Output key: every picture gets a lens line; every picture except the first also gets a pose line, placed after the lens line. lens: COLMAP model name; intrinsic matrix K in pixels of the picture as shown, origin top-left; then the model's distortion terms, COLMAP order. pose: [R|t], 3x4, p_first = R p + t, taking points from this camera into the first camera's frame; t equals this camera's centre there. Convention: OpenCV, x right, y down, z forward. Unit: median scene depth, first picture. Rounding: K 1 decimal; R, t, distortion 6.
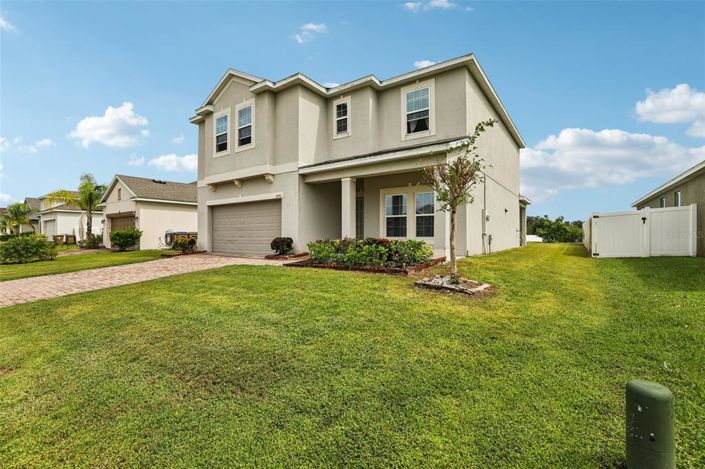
lens RADIAL K [[323.6, 0, 352.5], [0, 323.6, 234.5], [0, 0, 1]] dist [-0.030462, -0.000036]
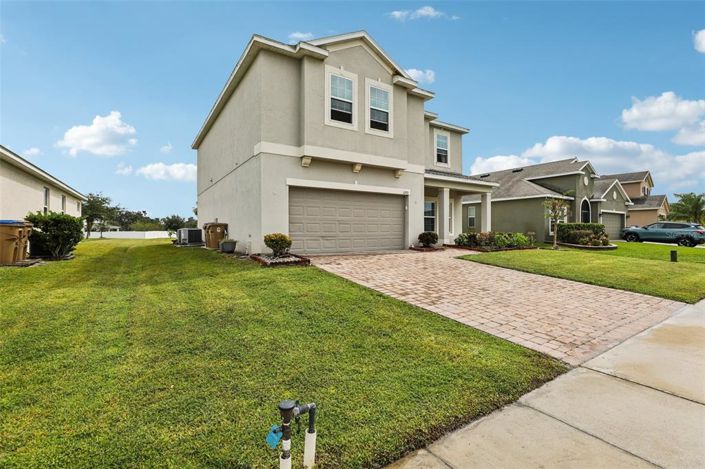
lens RADIAL K [[323.6, 0, 352.5], [0, 323.6, 234.5], [0, 0, 1]] dist [-0.030462, -0.000036]
pose [[0.362304, -0.007375, 0.932031, -1.258494], [-0.000928, 0.999965, 0.008273, 0.008798], [-0.932060, -0.003863, 0.362284, 0.769773]]
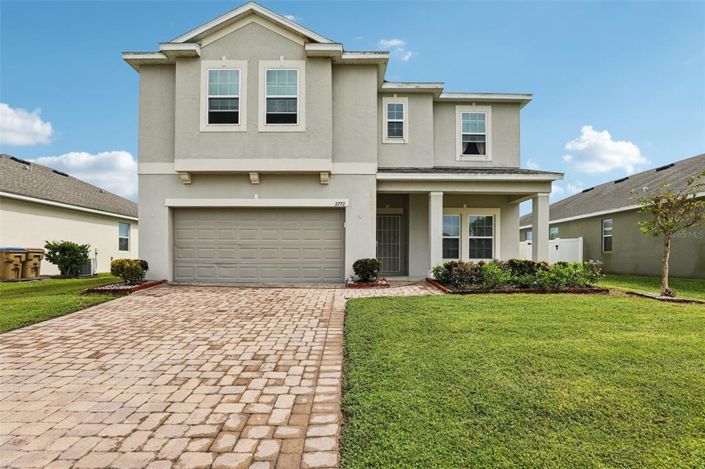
lens RADIAL K [[334.5, 0, 351.2], [0, 334.5, 261.7], [0, 0, 1]] dist [-0.026259, 0.000062]
pose [[0.809286, -0.002000, 0.587412, -0.656906], [-0.007307, 0.999883, 0.013471, 0.005044], [-0.587370, -0.015194, 0.809176, 0.346972]]
